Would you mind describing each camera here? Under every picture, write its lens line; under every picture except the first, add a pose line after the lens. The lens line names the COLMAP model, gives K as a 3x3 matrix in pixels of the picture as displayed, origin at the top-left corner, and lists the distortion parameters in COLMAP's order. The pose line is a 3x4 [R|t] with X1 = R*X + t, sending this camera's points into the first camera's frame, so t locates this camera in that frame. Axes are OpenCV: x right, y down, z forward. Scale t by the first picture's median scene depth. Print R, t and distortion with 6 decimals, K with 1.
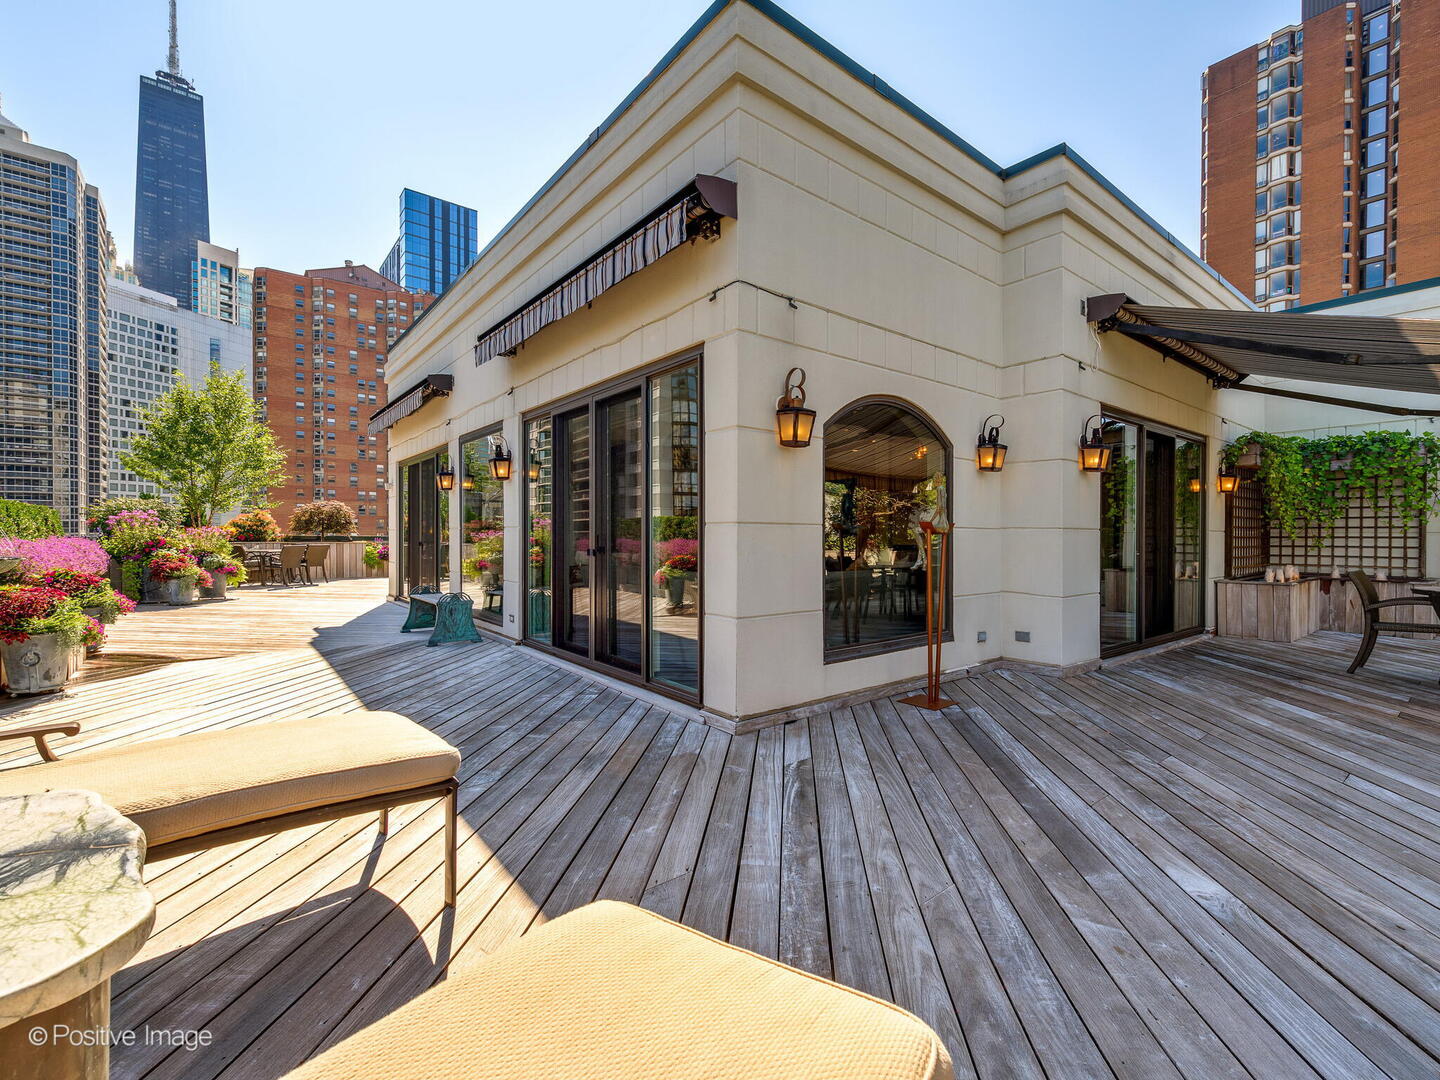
lens RADIAL K [[648.2, 0, 721.1], [0, 648.2, 537.9], [0, 0, 1]] dist [0.003974, 0.000218]
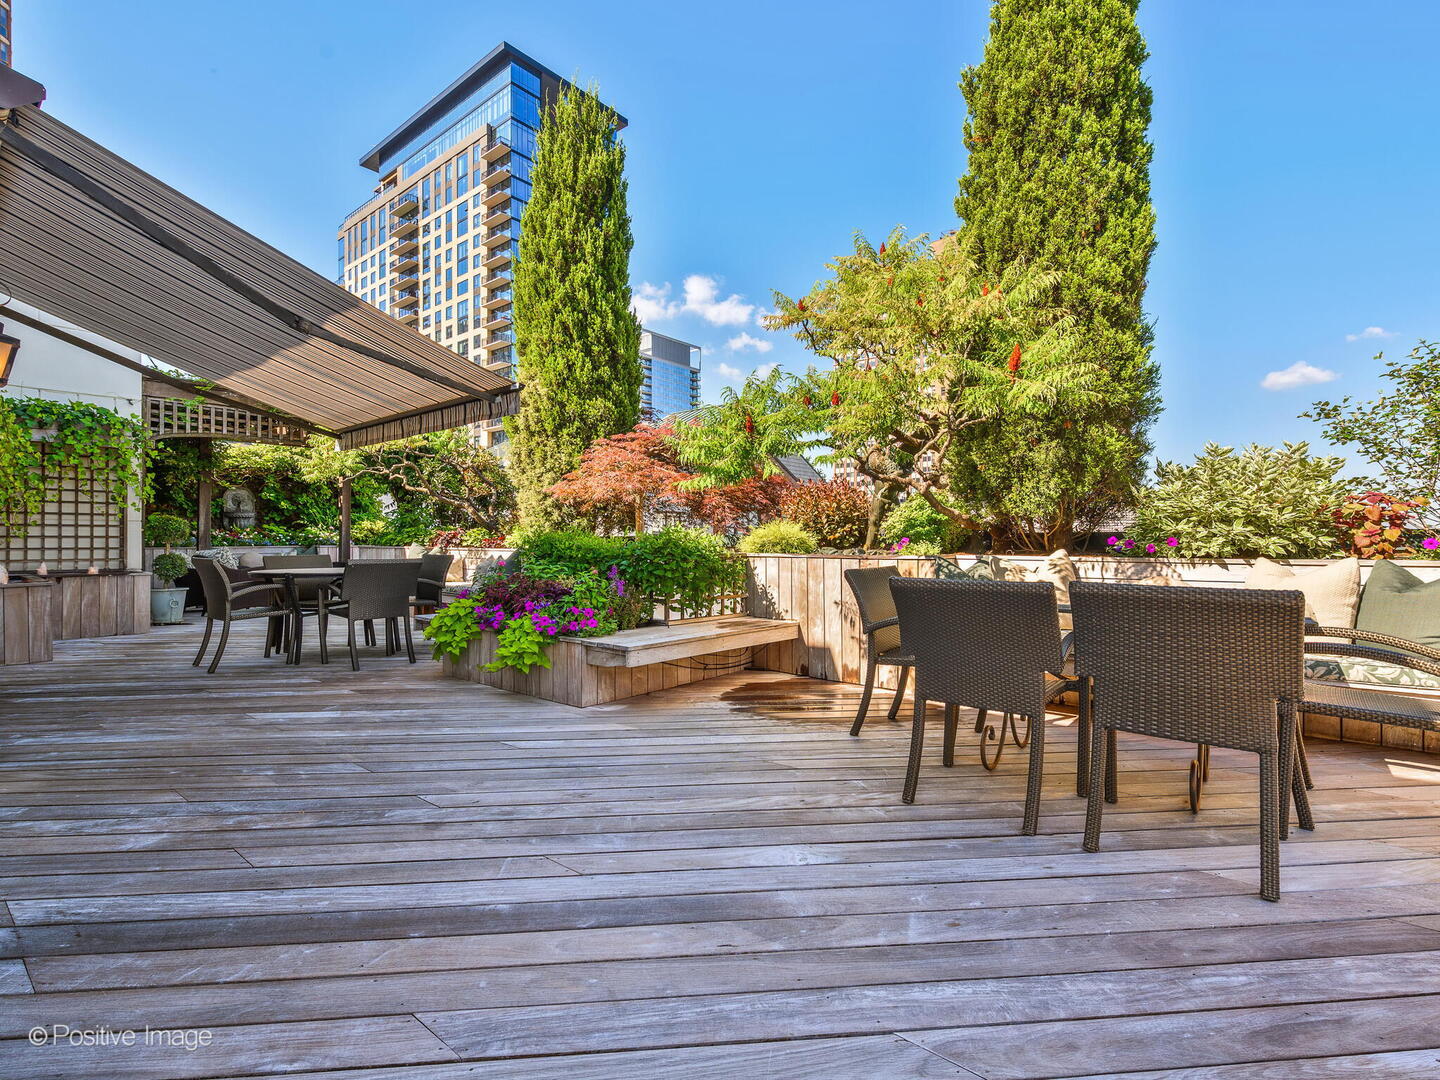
lens RADIAL K [[688.9, 0, 726.9], [0, 688.9, 537.0], [0, 0, 1]] dist [0.013148, 0.000419]
pose [[-0.197900, -0.005006, 0.980209, -0.161471], [0.006019, 0.999962, 0.006322, 0.032199], [-0.980204, 0.007151, -0.197862, 0.795852]]
